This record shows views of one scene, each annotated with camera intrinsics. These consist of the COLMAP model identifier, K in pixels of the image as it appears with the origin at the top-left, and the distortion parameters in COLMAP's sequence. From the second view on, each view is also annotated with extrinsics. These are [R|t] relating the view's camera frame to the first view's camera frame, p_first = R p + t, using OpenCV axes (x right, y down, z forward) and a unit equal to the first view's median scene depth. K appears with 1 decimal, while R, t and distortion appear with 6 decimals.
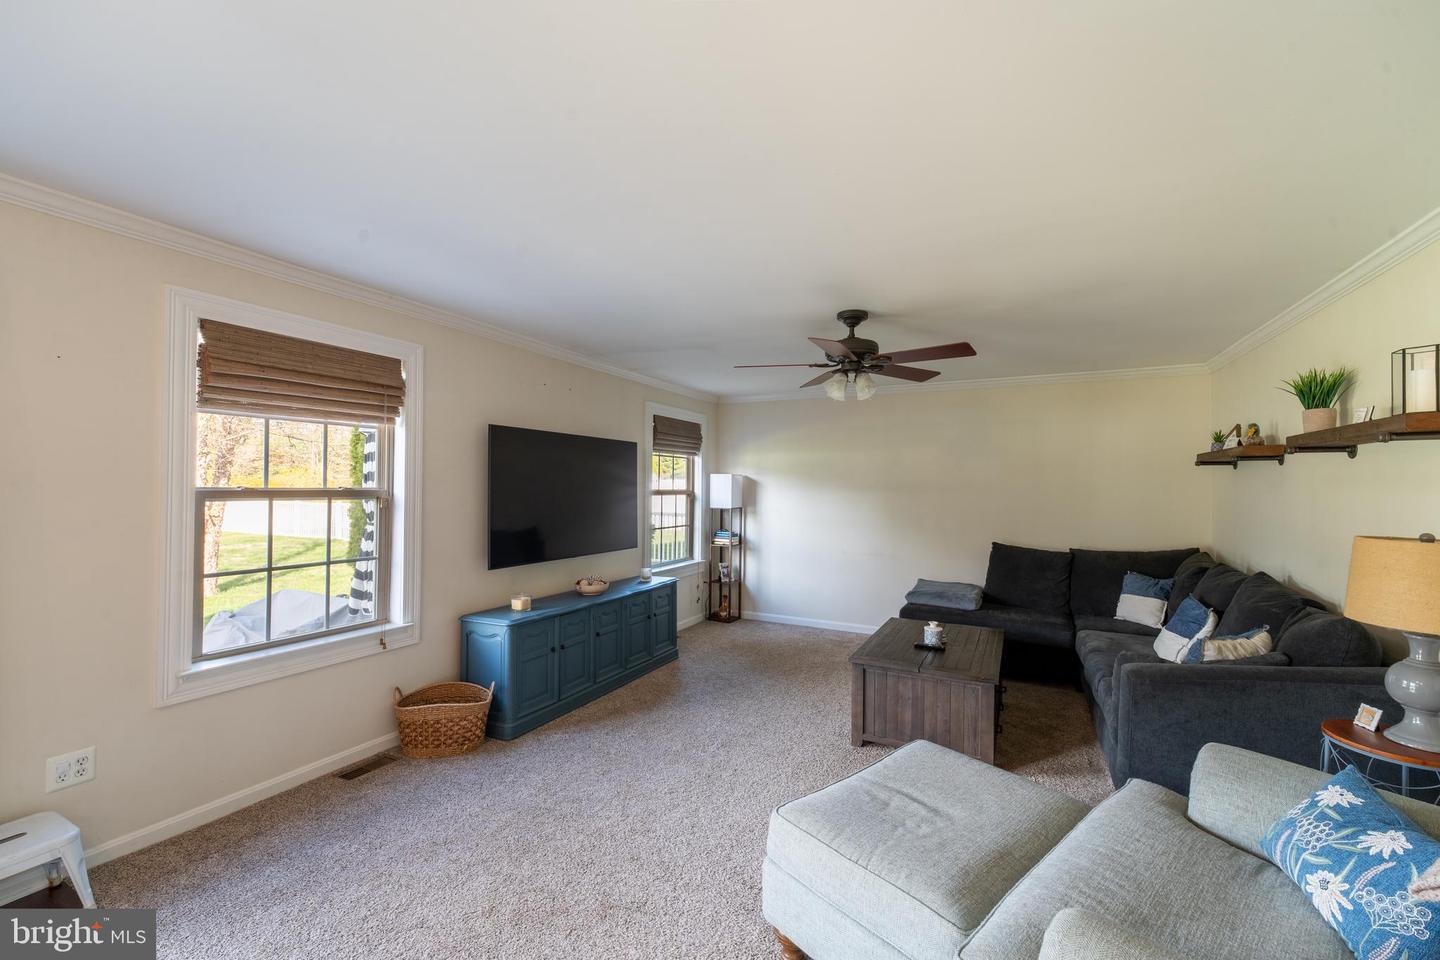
lens RADIAL K [[601.6, 0, 715.1], [0, 601.6, 480.7], [0, 0, 1]] dist [0.011677, -0.000418]
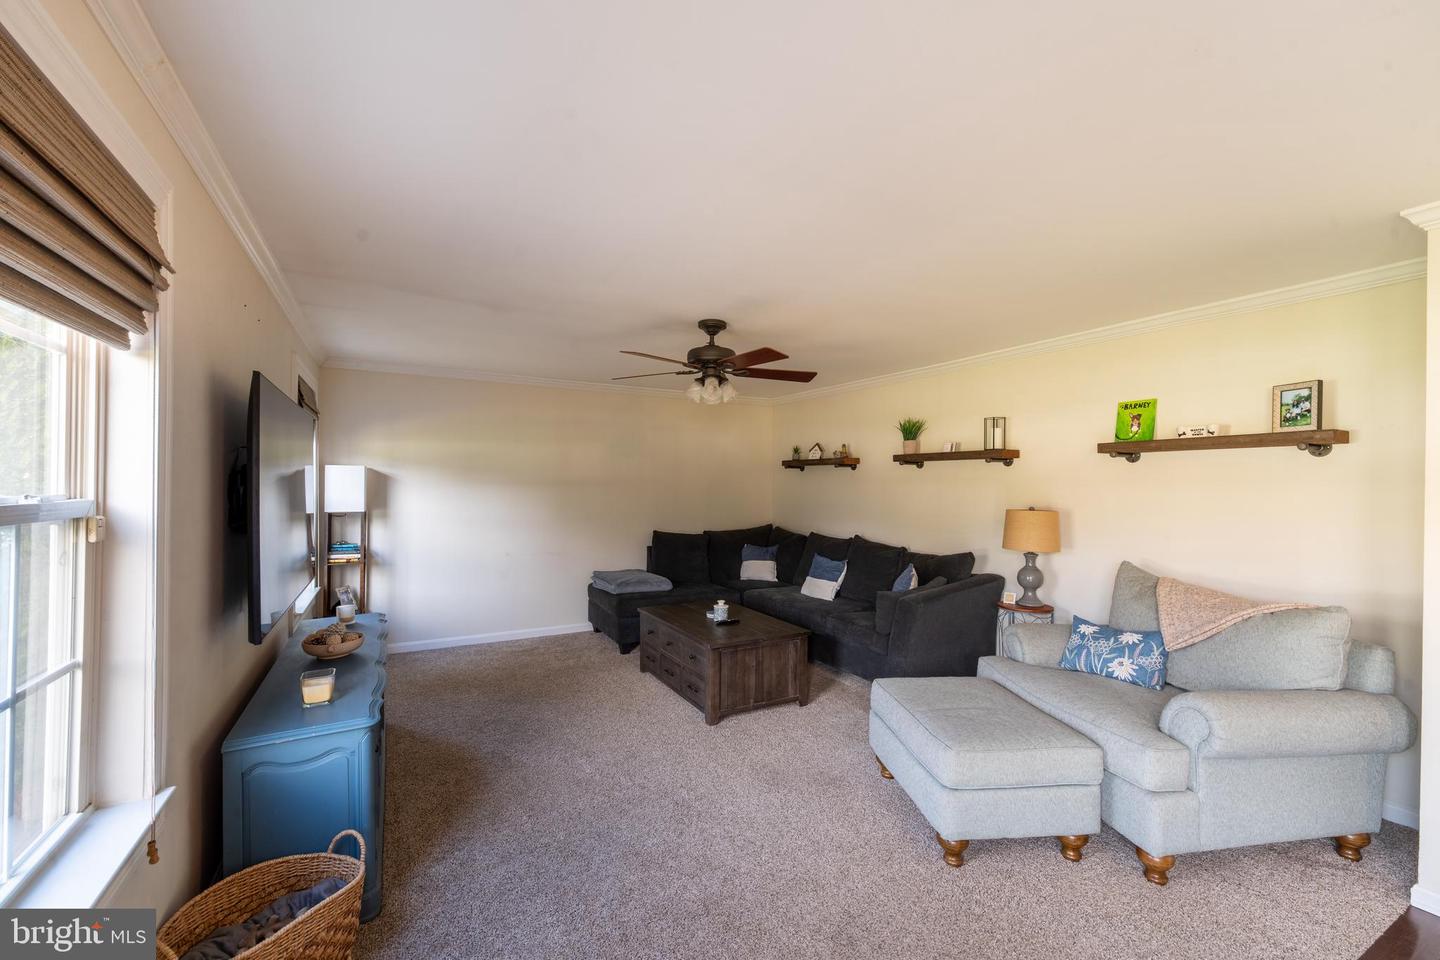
lens RADIAL K [[601.6, 0, 715.1], [0, 601.6, 480.7], [0, 0, 1]] dist [0.011677, -0.000418]
pose [[0.548353, -0.001187, 0.836246, -0.539170], [-0.009199, 0.999930, 0.007451, -0.004586], [-0.836197, -0.011779, 0.548303, 0.333053]]
